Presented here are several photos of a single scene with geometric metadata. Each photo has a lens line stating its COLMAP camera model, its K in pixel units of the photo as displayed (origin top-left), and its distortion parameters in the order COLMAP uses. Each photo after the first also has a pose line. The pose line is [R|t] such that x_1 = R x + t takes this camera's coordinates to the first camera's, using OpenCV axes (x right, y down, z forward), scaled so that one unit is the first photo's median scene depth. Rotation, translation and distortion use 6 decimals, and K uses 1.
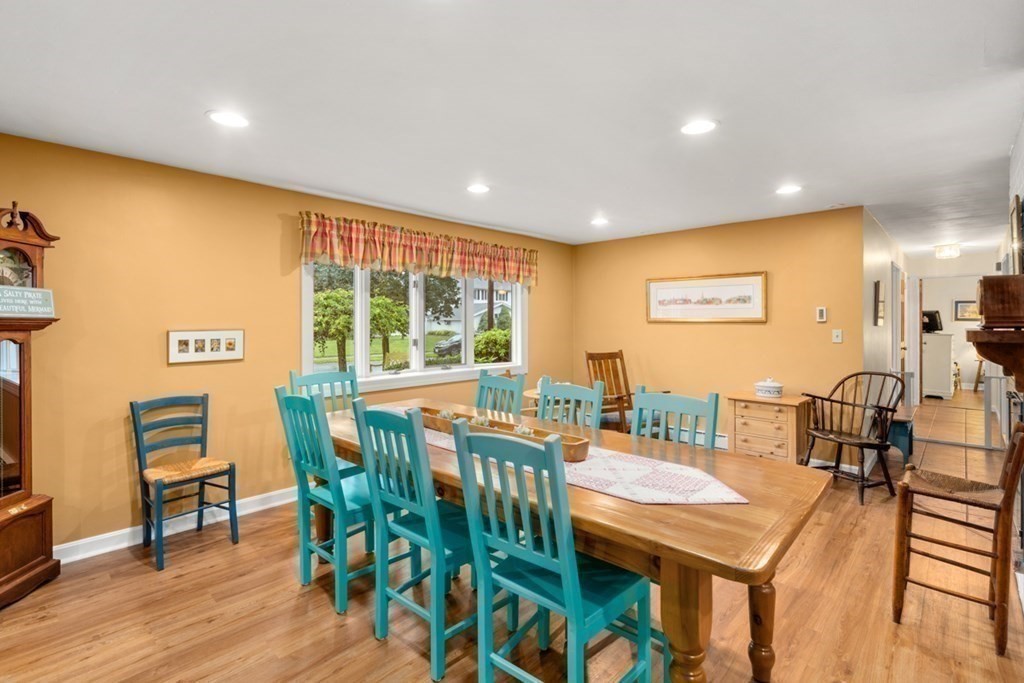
lens RADIAL K [[469.7, 0, 508.2], [0, 469.7, 321.8], [0, 0, 1]] dist [-0.003413, 0.002005]
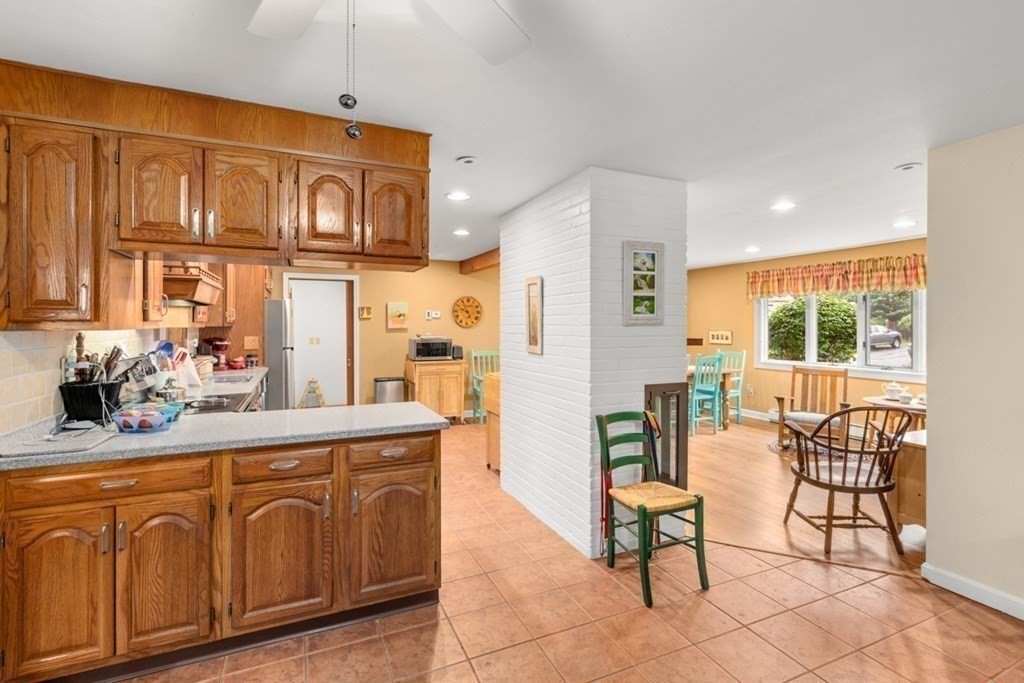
lens RADIAL K [[469.7, 0, 517.2], [0, 469.7, 324.1], [0, 0, 1]] dist [-0.003413, 0.002005]
pose [[-0.377908, 0.001508, -0.925842, 1.354001], [0.002265, 0.999997, 0.000704, -0.014515], [0.925841, -0.001831, -0.377910, 0.642907]]
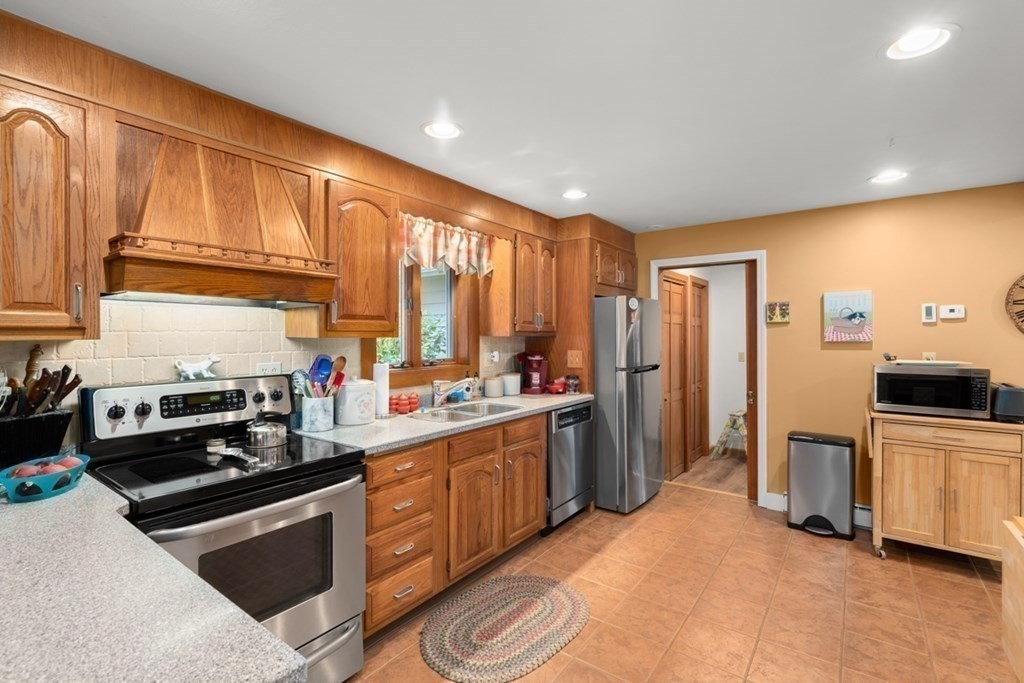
lens RADIAL K [[469.7, 0, 504.7], [0, 469.7, 337.8], [0, 0, 1]] dist [-0.003413, 0.002005]
pose [[-0.992208, 0.002818, -0.124557, 0.777654], [0.002132, 0.999982, 0.005647, -0.012057], [0.124570, 0.005338, -0.992196, 0.423936]]
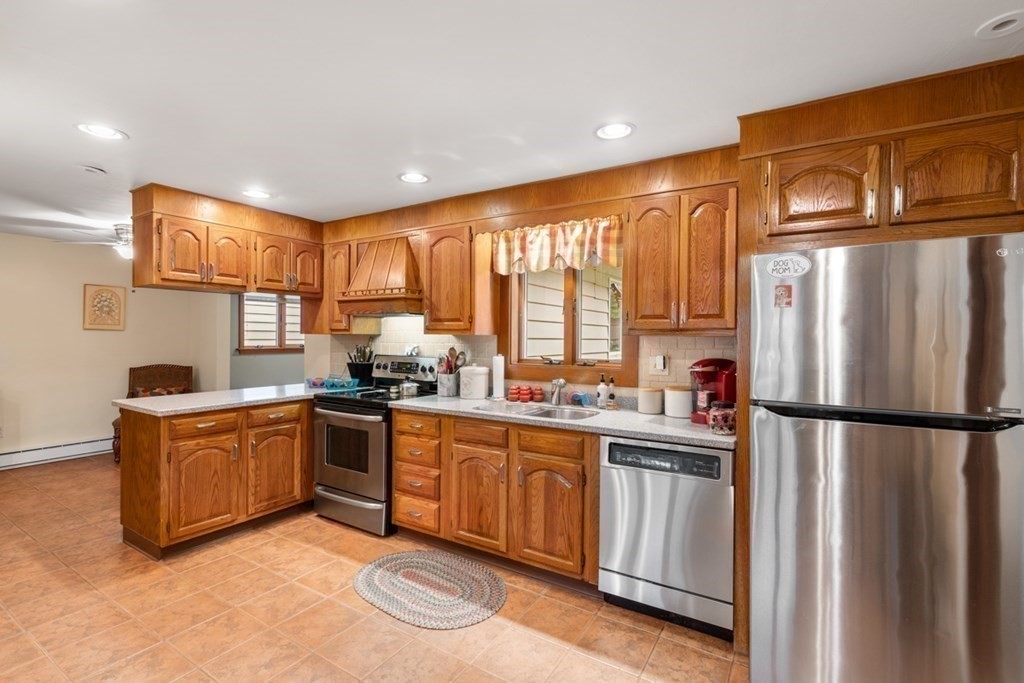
lens RADIAL K [[469.7, 0, 515.1], [0, 469.7, 342.7], [0, 0, 1]] dist [-0.003413, 0.002005]
pose [[-0.211839, -0.012542, 0.977224, 0.150087], [-0.010832, 0.999886, 0.010484, -0.005816], [-0.977244, -0.008364, -0.211951, -0.043689]]
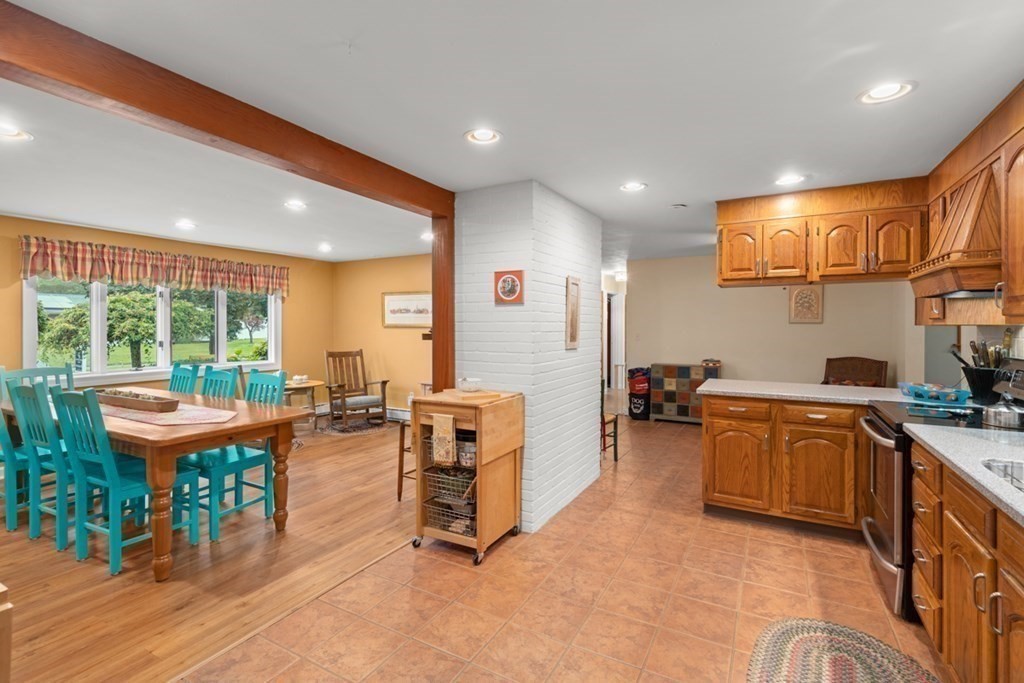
lens RADIAL K [[469.7, 0, 504.2], [0, 469.7, 329.6], [0, 0, 1]] dist [-0.003413, 0.002005]
pose [[0.968638, 0.000967, 0.248474, 0.350936], [-0.003598, 0.999942, 0.010133, -0.007245], [-0.248450, -0.010709, 0.968585, -0.360216]]
